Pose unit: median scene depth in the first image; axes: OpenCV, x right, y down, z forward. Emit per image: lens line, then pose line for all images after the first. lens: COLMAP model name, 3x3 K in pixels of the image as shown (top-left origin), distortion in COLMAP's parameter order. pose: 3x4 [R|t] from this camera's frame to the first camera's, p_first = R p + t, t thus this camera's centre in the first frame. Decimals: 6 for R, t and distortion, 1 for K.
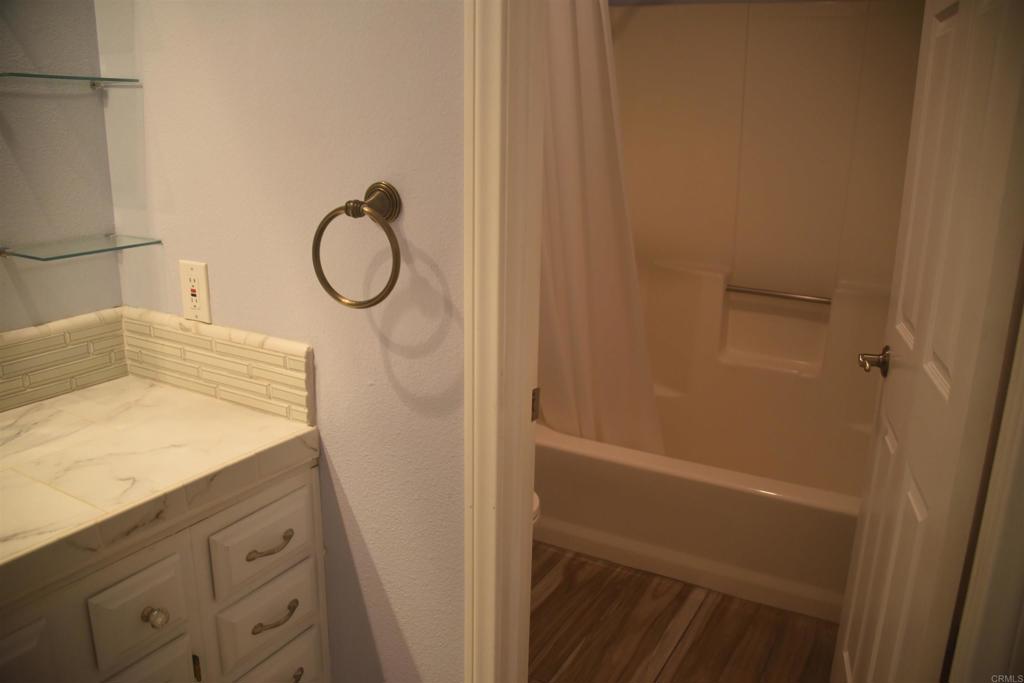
lens RADIAL K [[830.5, 0, 509.7], [0, 830.5, 340.5], [0, 0, 1]] dist [-0.172714, 0.127387]
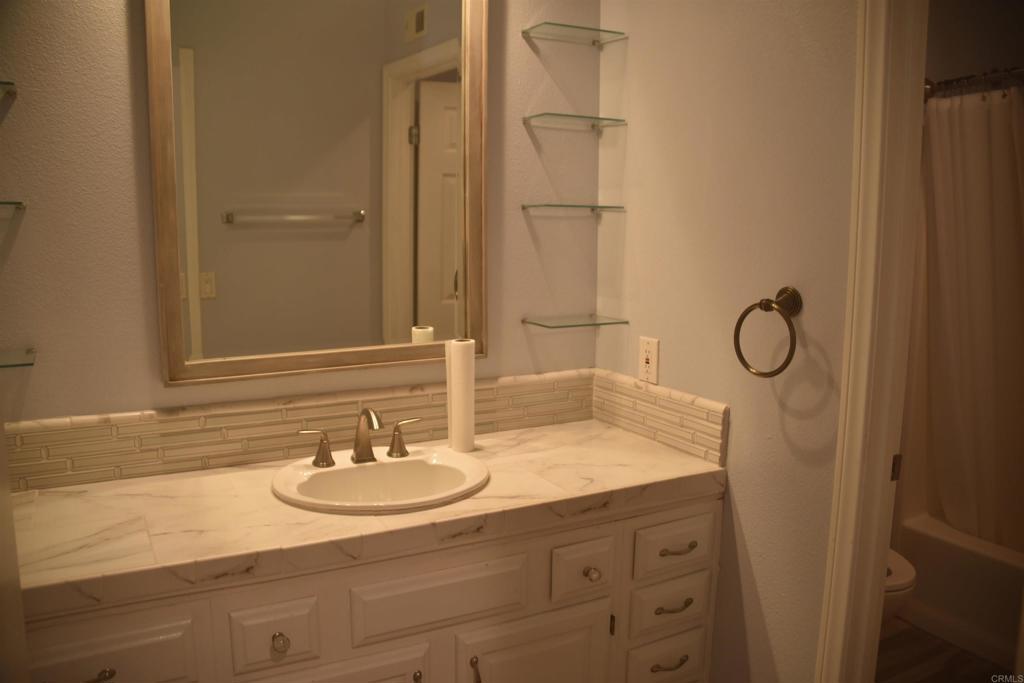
lens RADIAL K [[830.5, 0, 481.6], [0, 830.5, 360.4], [0, 0, 1]] dist [-0.172714, 0.127387]
pose [[0.841043, 0.075355, -0.535694, 0.125855], [-0.128925, 0.989638, -0.063202, 0.068092], [0.525381, 0.122220, 0.842044, -0.333882]]
